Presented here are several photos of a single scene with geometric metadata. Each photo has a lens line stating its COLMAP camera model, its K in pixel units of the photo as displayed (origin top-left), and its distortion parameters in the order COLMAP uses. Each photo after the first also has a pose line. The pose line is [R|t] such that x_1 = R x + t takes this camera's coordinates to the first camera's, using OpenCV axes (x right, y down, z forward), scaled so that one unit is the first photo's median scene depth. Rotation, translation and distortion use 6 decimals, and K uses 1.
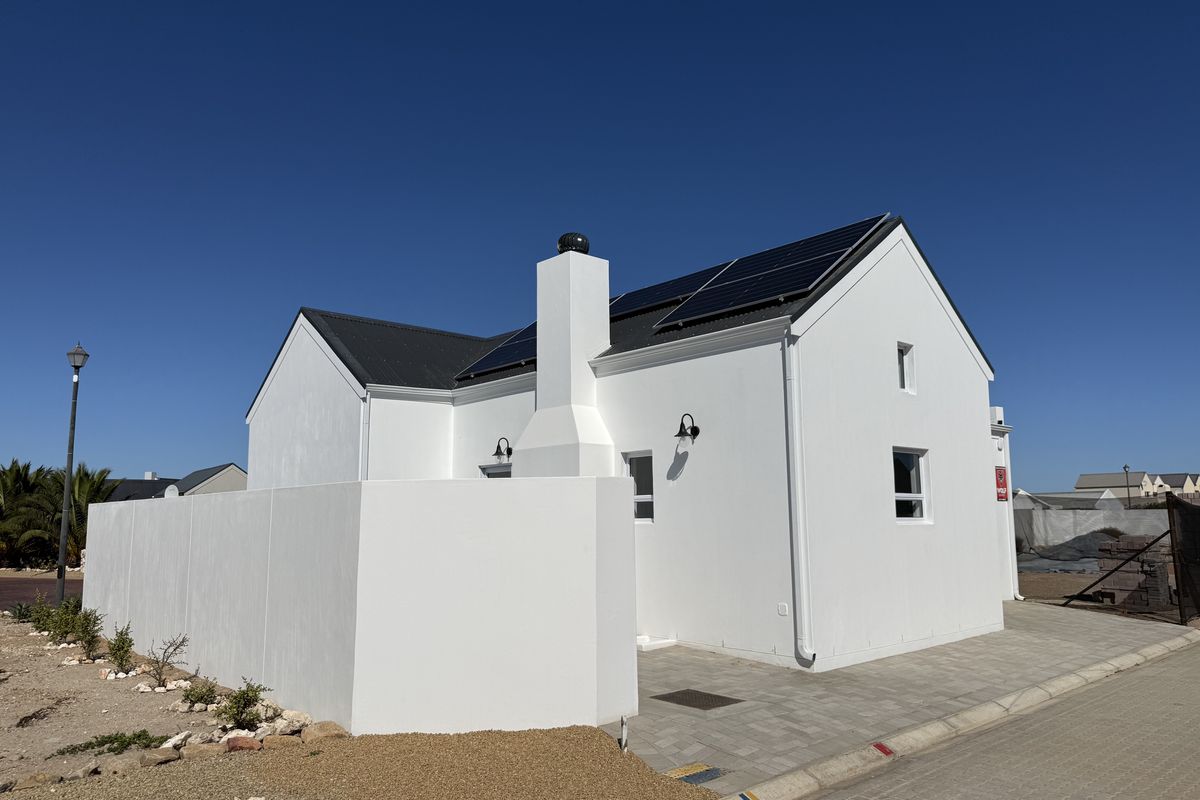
lens RADIAL K [[818.1, 0, 599.5], [0, 818.1, 411.2], [0, 0, 1]] dist [-0.000644, -0.003835]
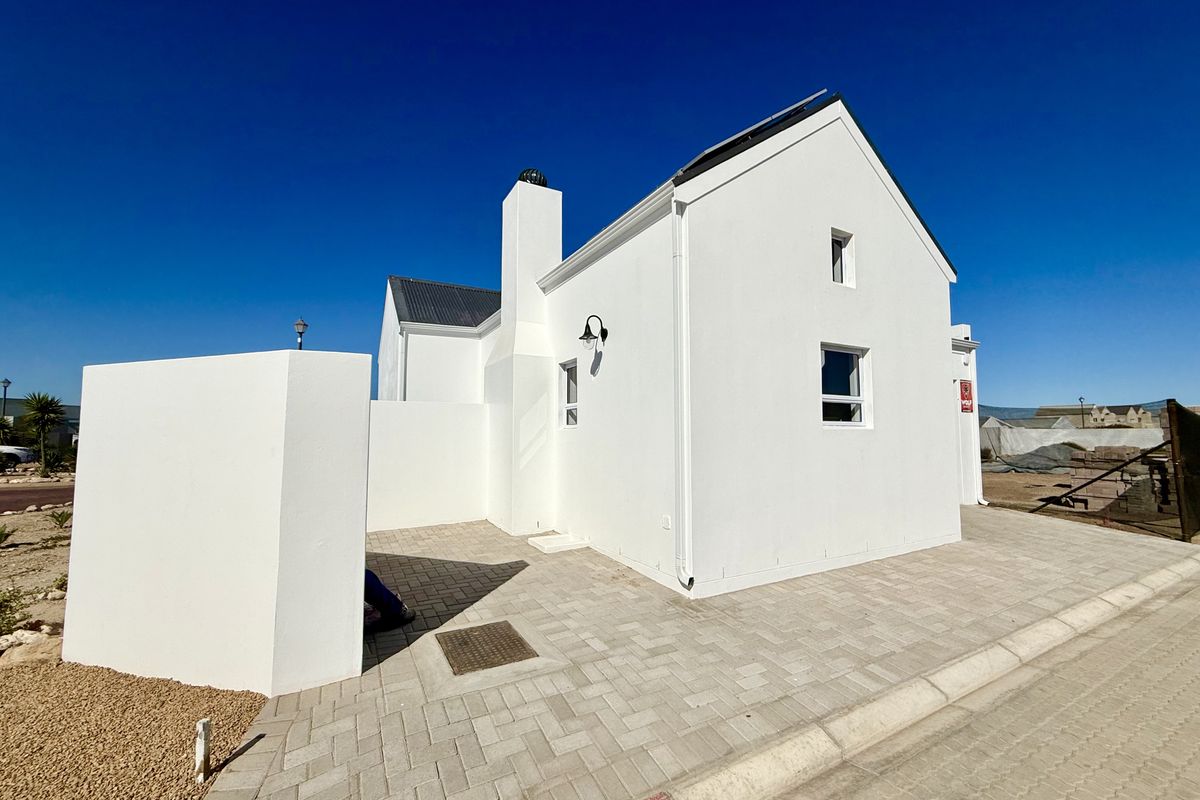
lens RADIAL K [[477.5, 0, 597.7], [0, 477.5, 402.0], [0, 0, 1]] dist [0.002608, 0.000678]
pose [[0.976885, -0.009395, -0.213560, 0.199902], [0.022649, 0.997959, 0.059701, 0.062019], [0.212563, -0.063158, 0.975104, 0.373470]]
